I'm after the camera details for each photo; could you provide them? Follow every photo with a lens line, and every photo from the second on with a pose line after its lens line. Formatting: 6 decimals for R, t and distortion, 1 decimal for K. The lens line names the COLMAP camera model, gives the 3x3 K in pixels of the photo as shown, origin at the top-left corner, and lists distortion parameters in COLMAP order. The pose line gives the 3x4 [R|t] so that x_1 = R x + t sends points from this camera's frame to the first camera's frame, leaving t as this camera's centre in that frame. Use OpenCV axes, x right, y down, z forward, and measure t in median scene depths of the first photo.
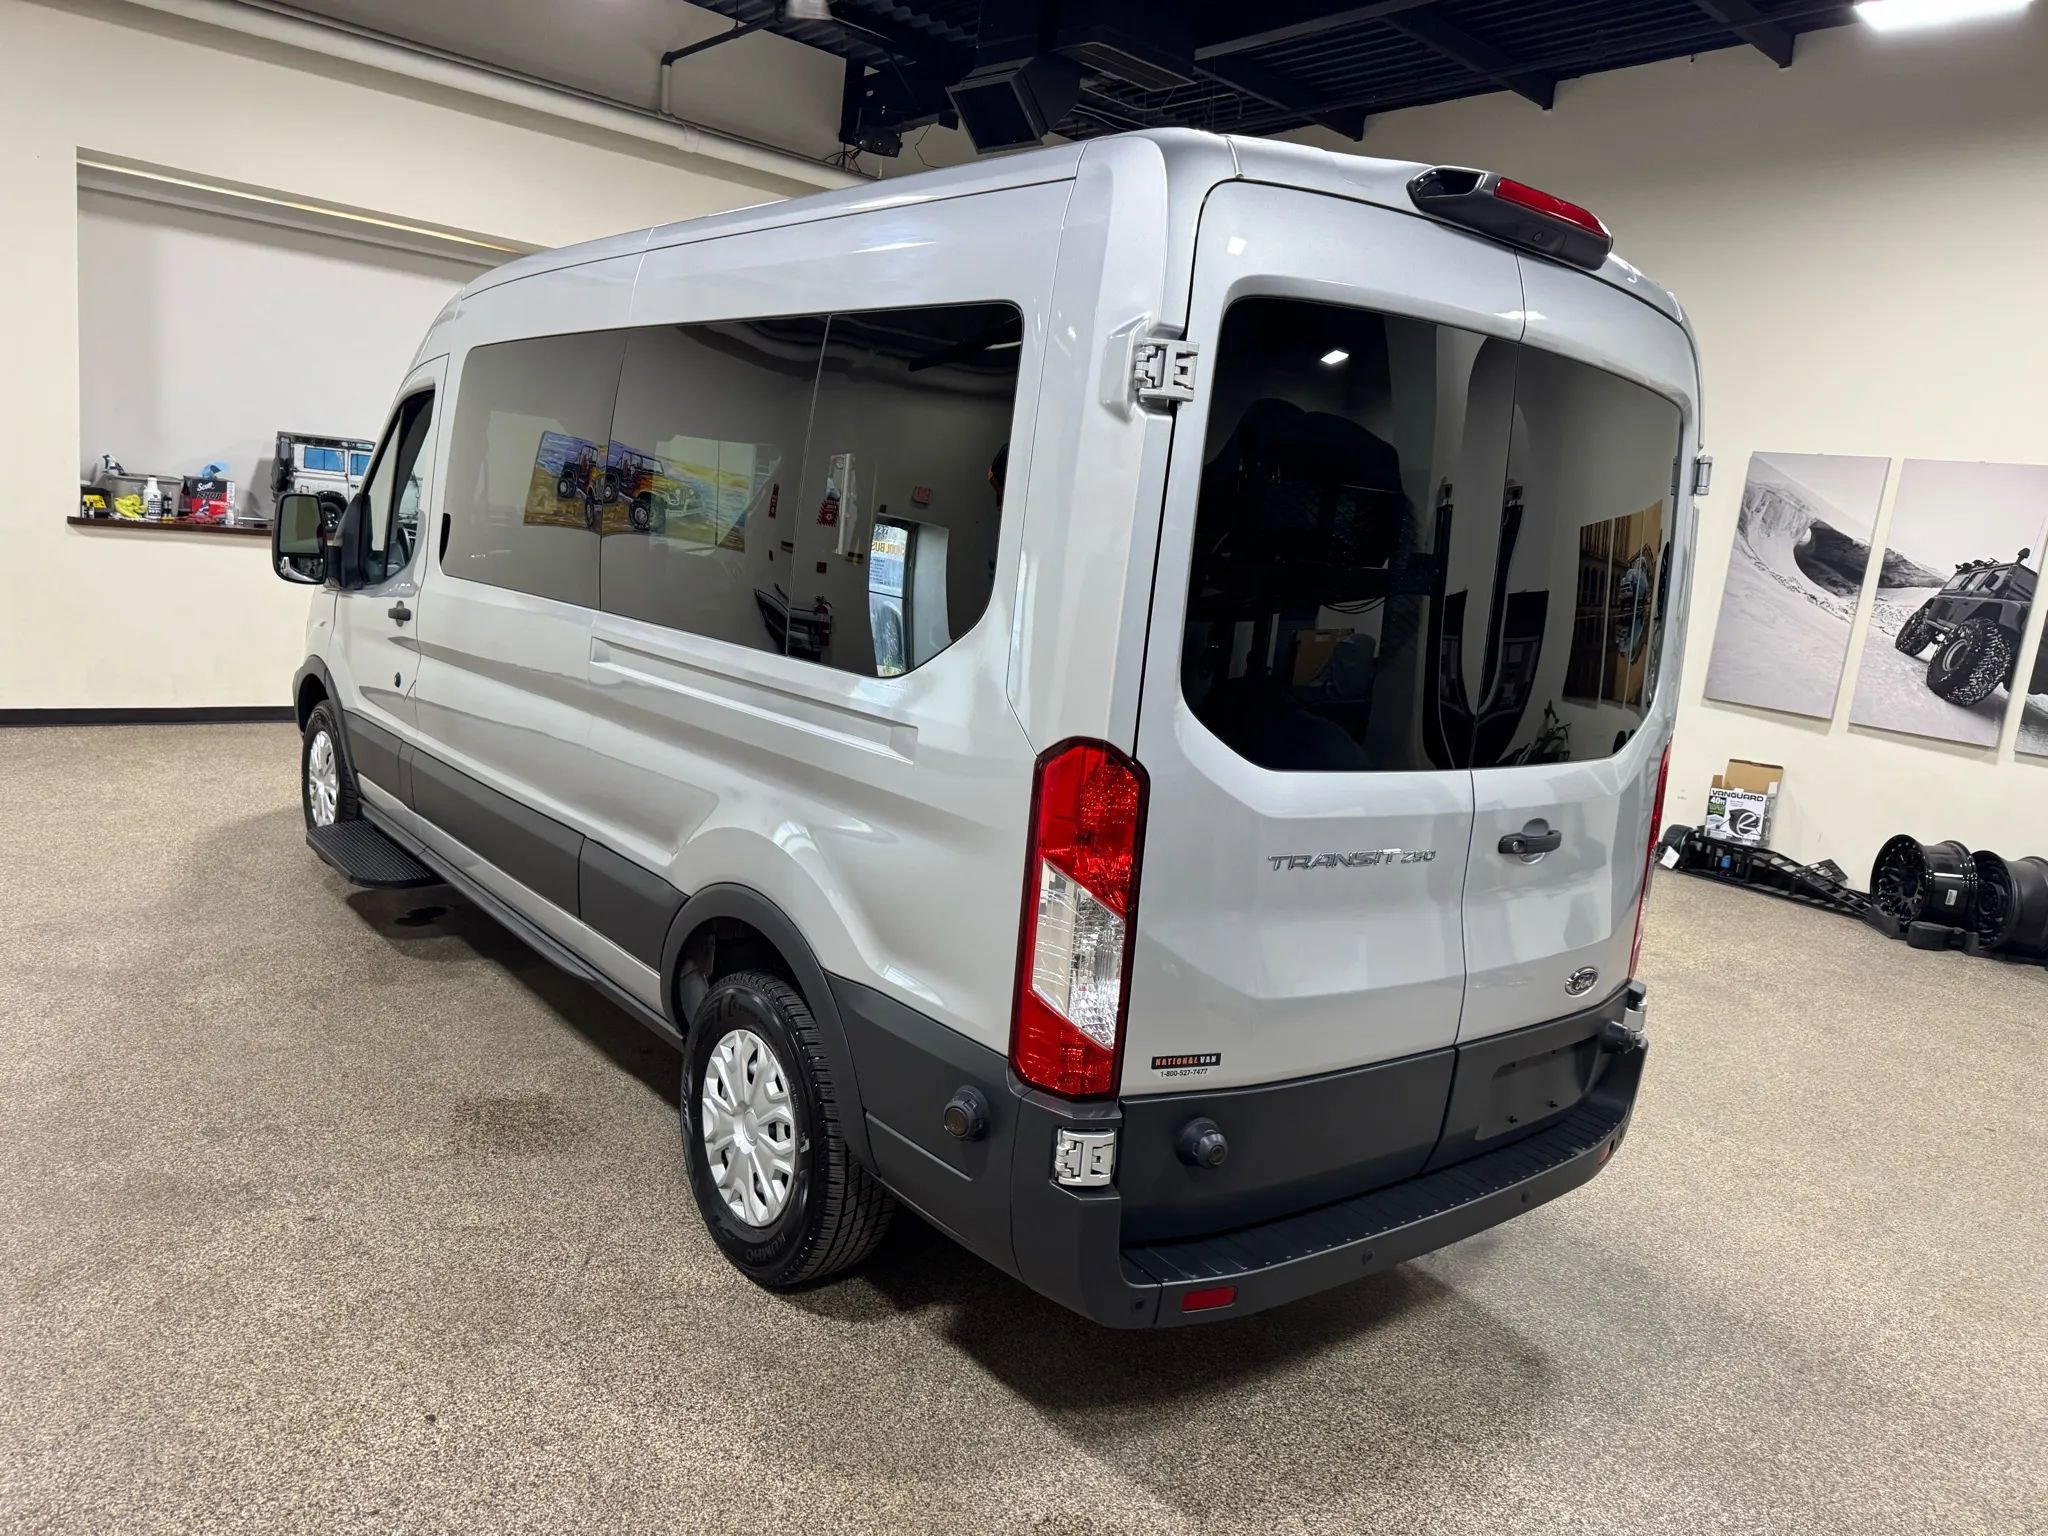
lens RADIAL K [[1525.1, 0, 1024.0], [0, 1525.1, 768.0], [0, 0, 1]] dist [0.046857, -0.070352]
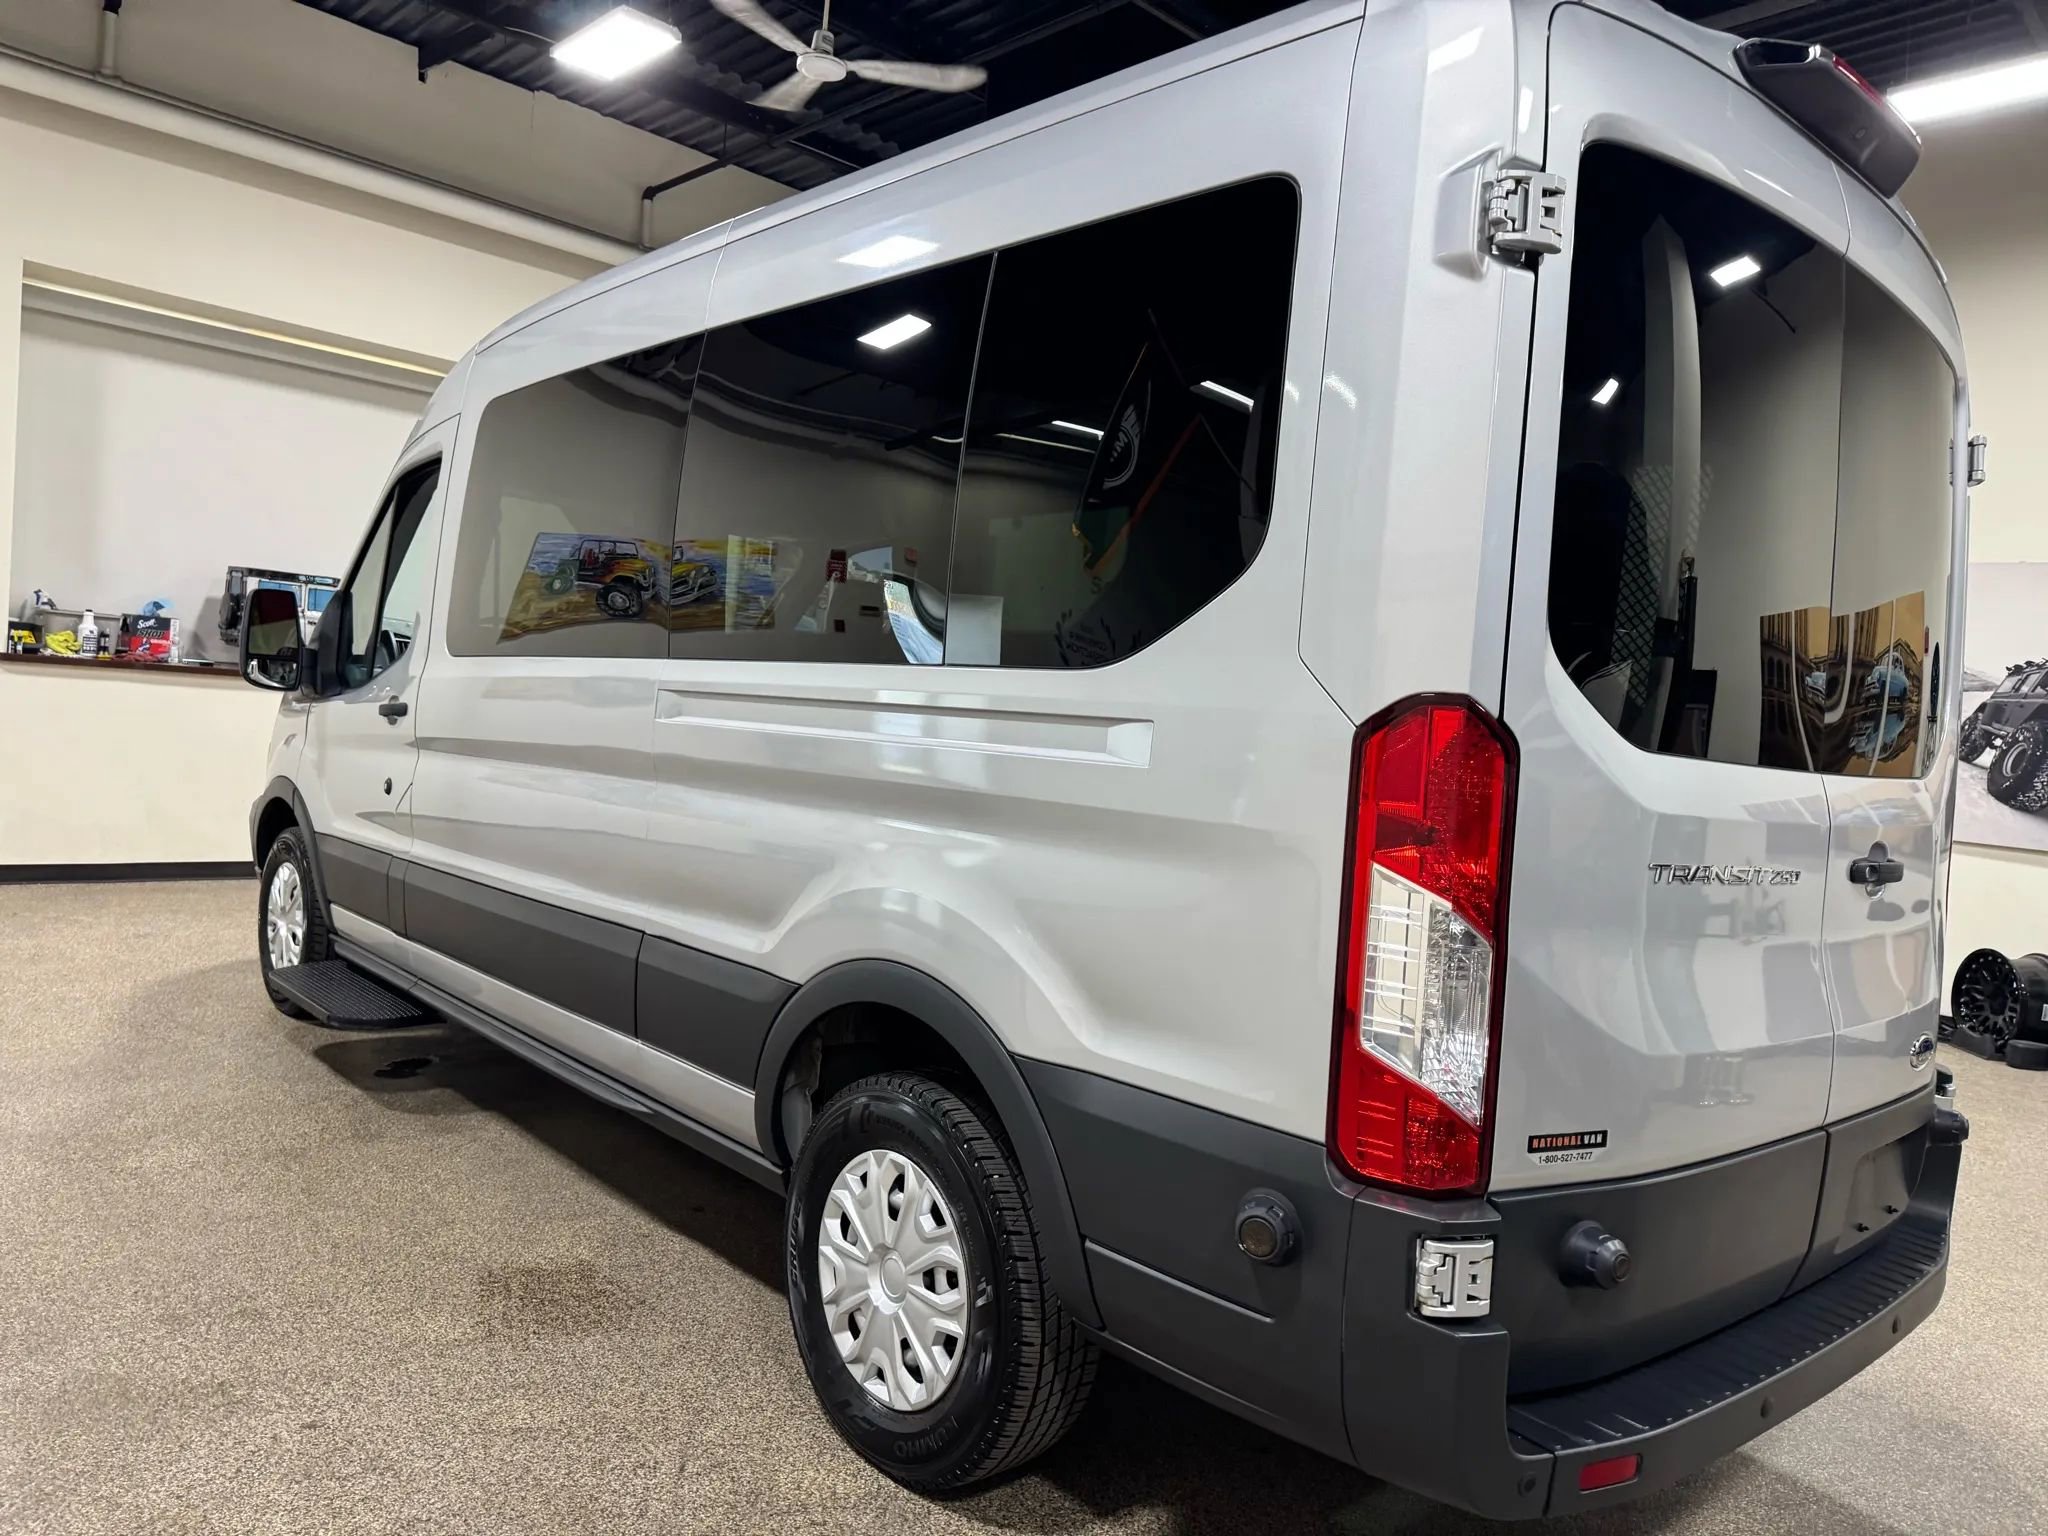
lens RADIAL K [[1526.5, 0, 1024.0], [0, 1526.5, 768.0], [0, 0, 1]] dist [0.032418, -0.039707]
pose [[0.998548, -0.022583, 0.048908, -0.100429], [0.028352, 0.992289, -0.120661, 0.051303], [-0.045806, 0.121873, 0.991488, 0.135930]]
